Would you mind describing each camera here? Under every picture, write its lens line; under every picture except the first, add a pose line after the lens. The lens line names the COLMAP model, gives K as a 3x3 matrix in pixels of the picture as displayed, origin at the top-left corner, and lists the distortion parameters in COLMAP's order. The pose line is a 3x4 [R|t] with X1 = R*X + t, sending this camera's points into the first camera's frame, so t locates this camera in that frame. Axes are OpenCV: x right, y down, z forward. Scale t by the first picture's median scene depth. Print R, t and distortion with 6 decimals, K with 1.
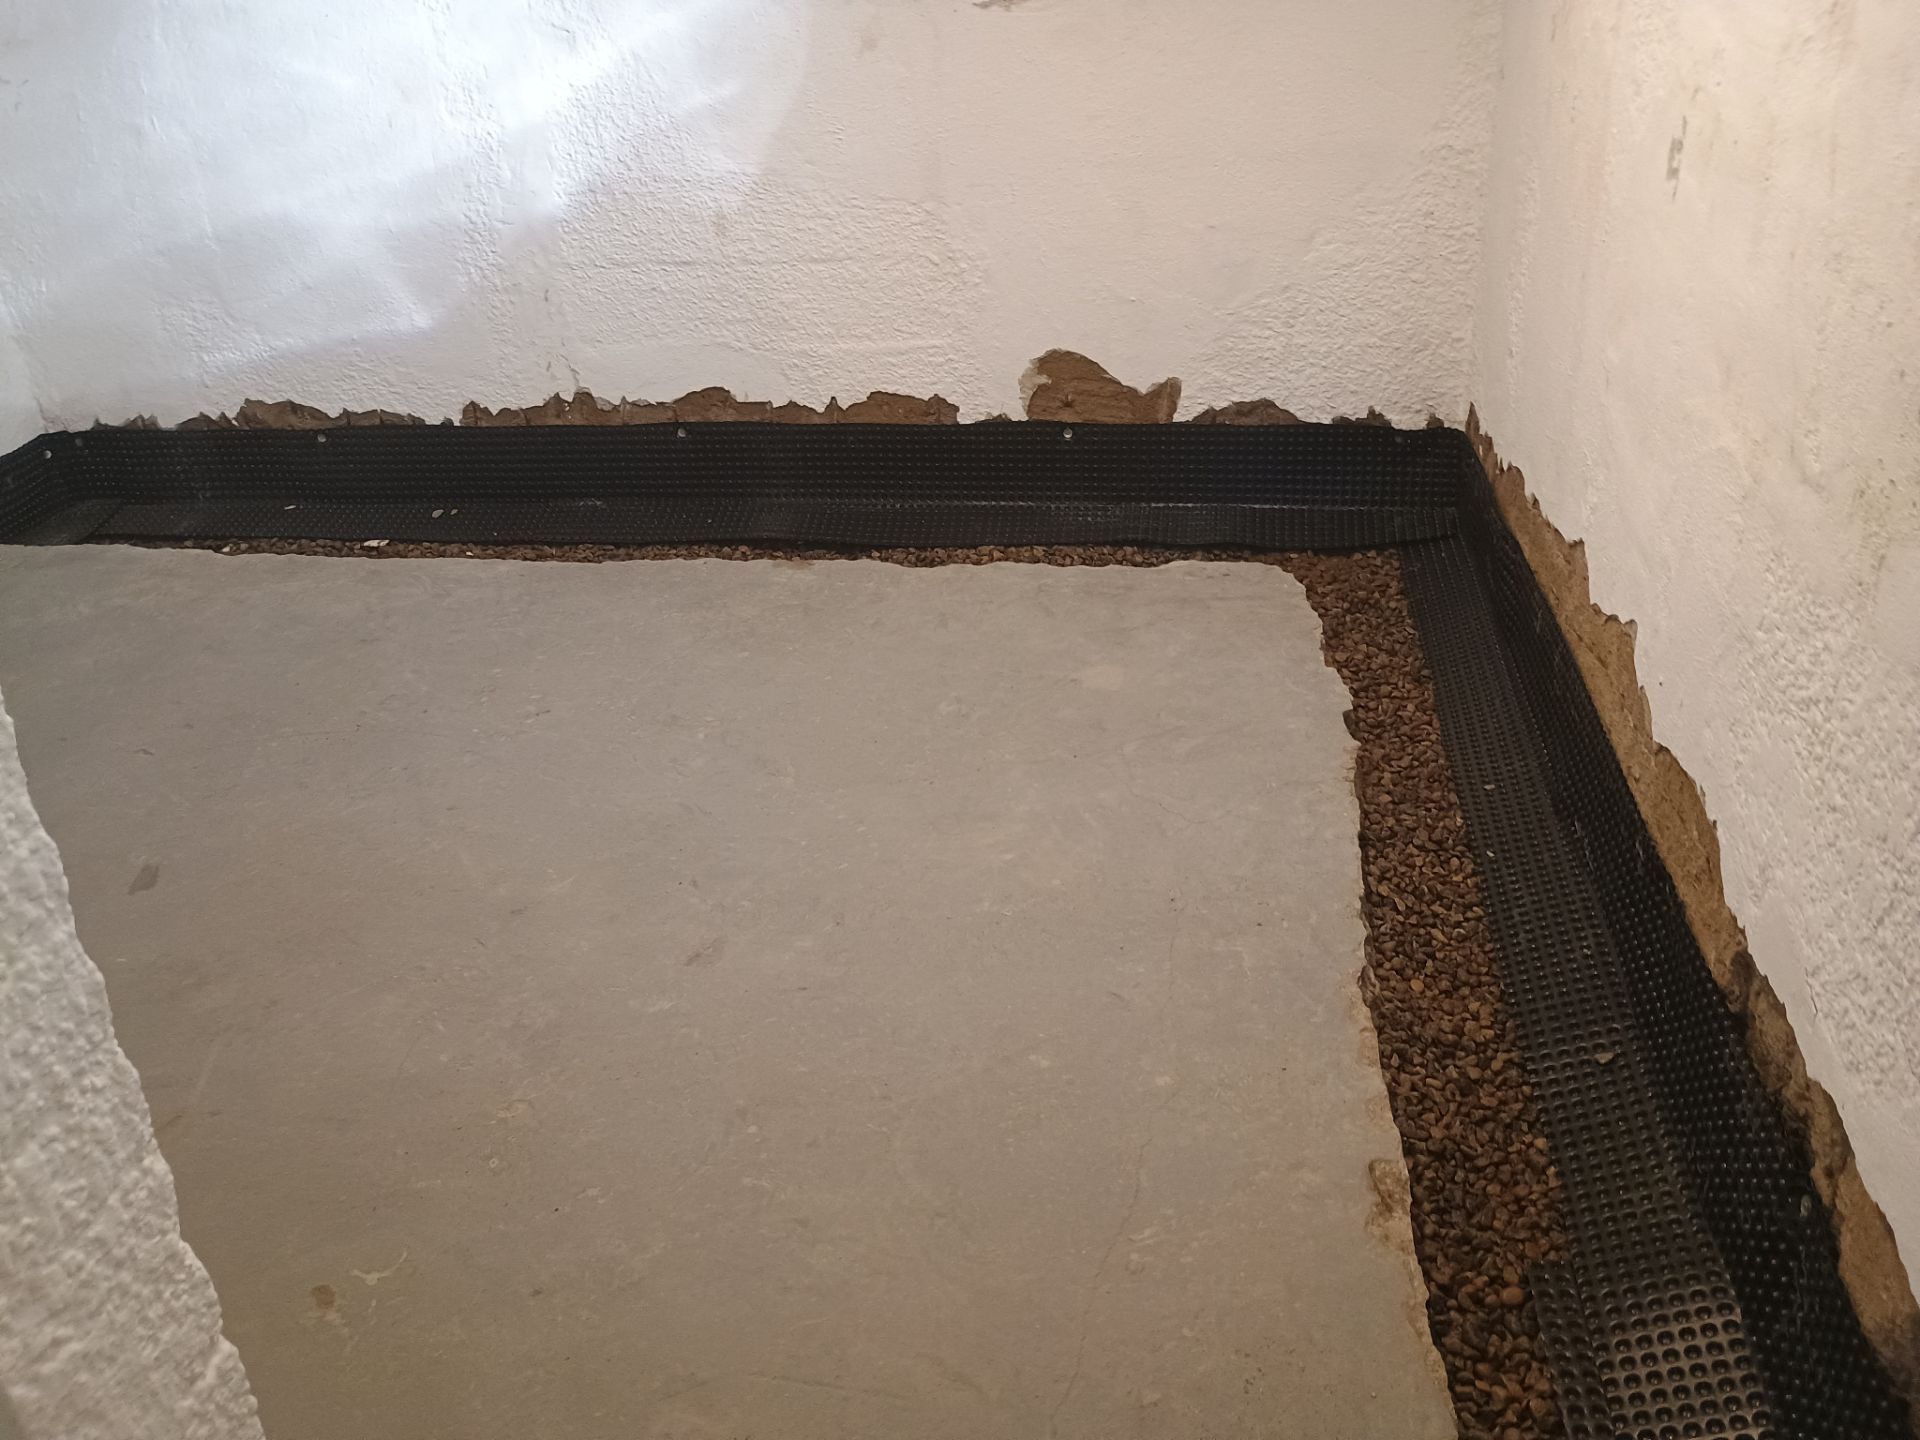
lens RADIAL K [[1593.1, 0, 963.2], [0, 1593.1, 745.0], [0, 0, 1]] dist [0.028918, -0.054744]
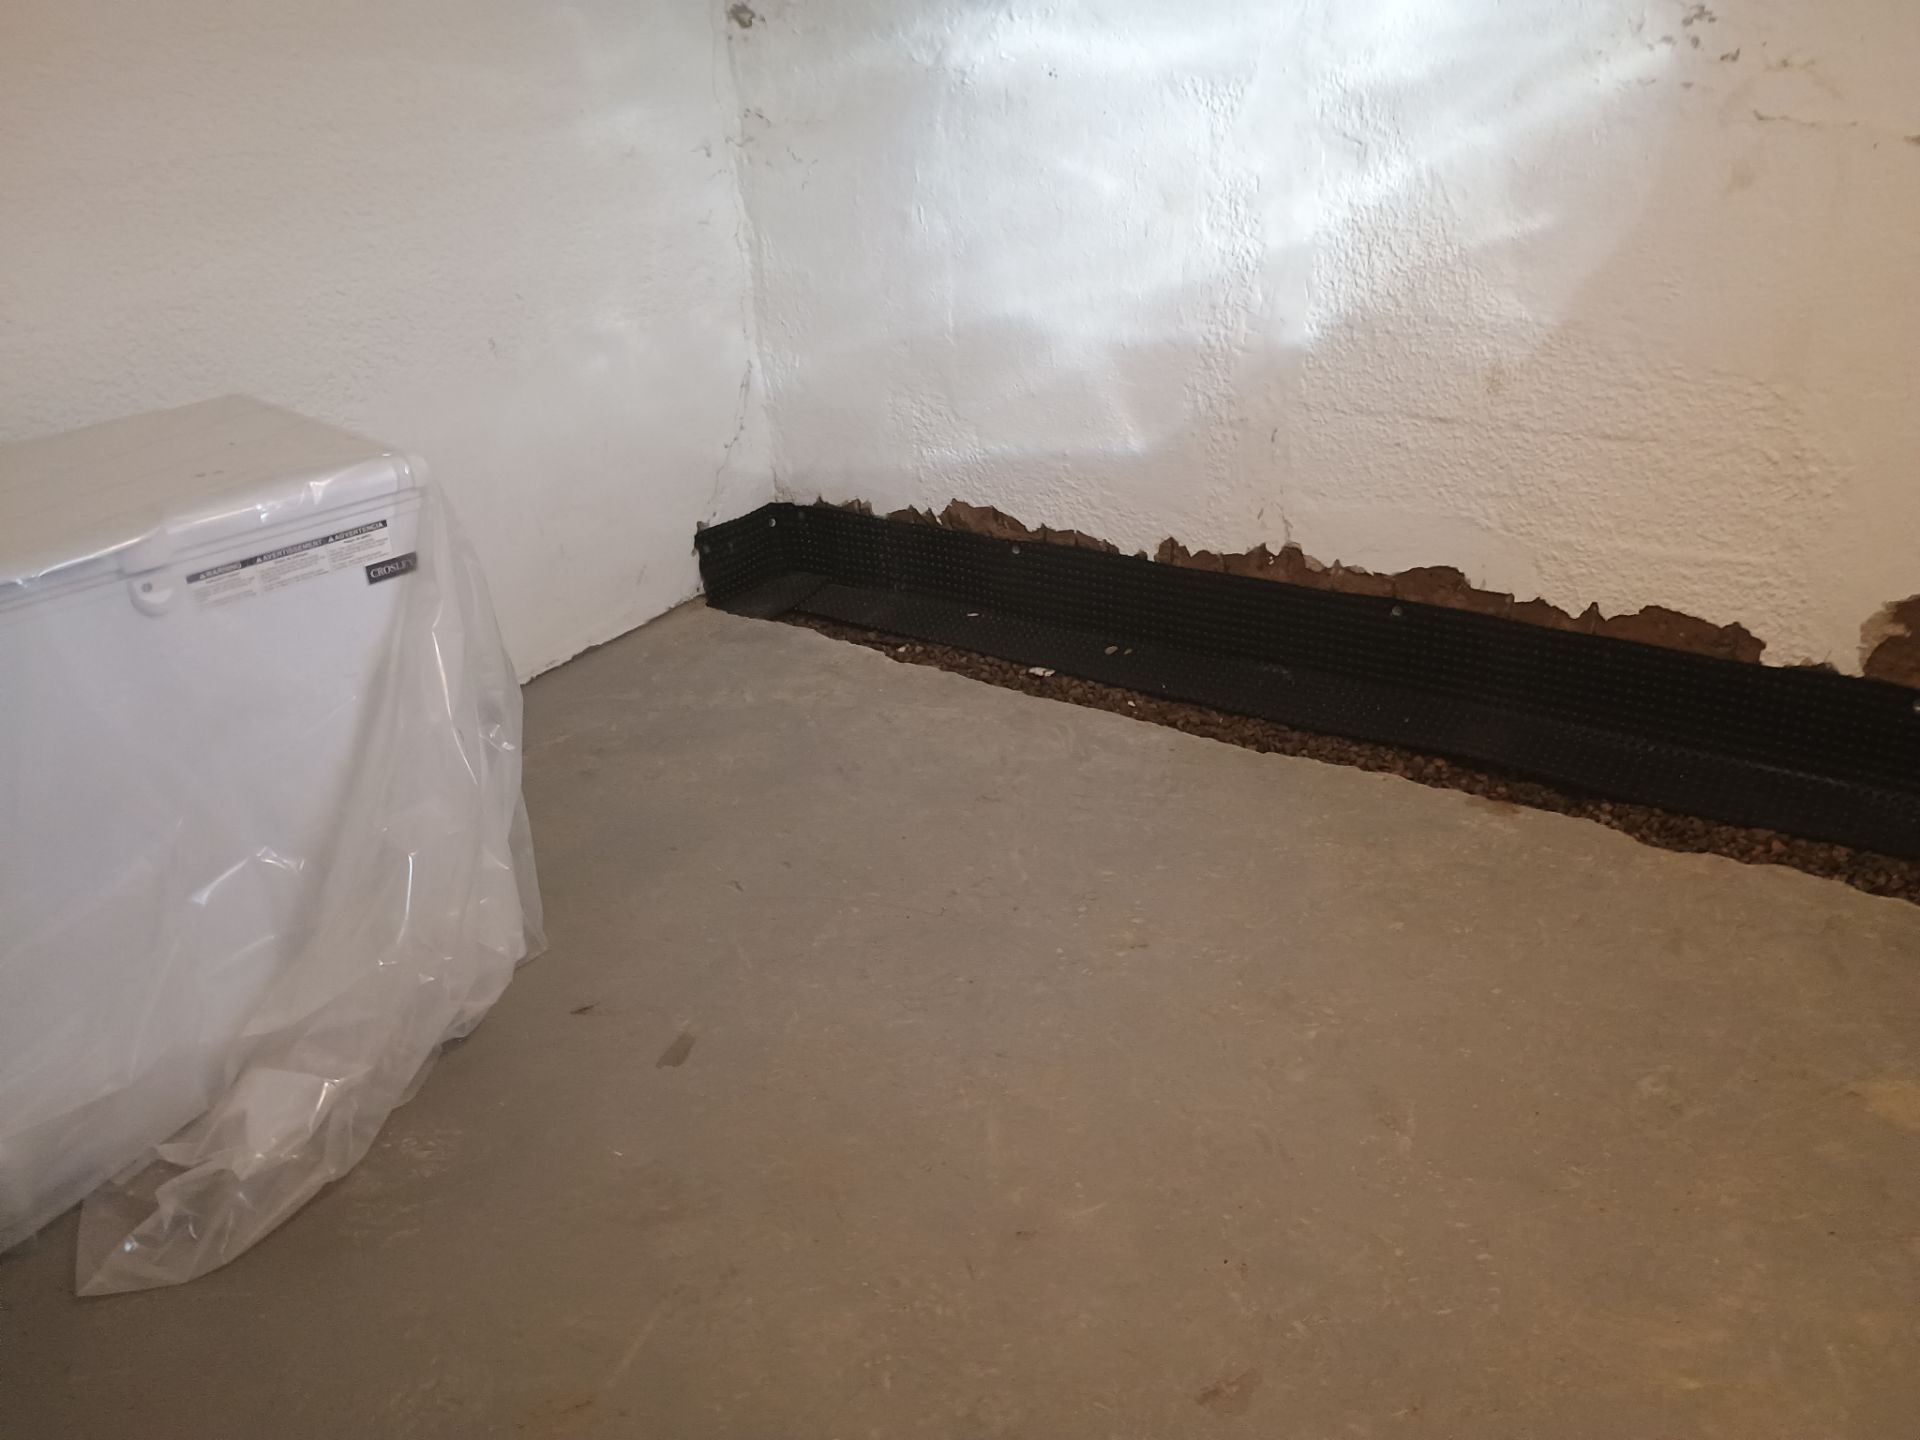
lens RADIAL K [[1593.1, 0, 963.2], [0, 1593.1, 745.0], [0, 0, 1]] dist [0.028918, -0.054744]
pose [[0.883364, 0.202475, -0.422695, -0.008683], [-0.213530, 0.976698, 0.021604, -0.100142], [0.417220, 0.071173, 0.906014, 0.154455]]
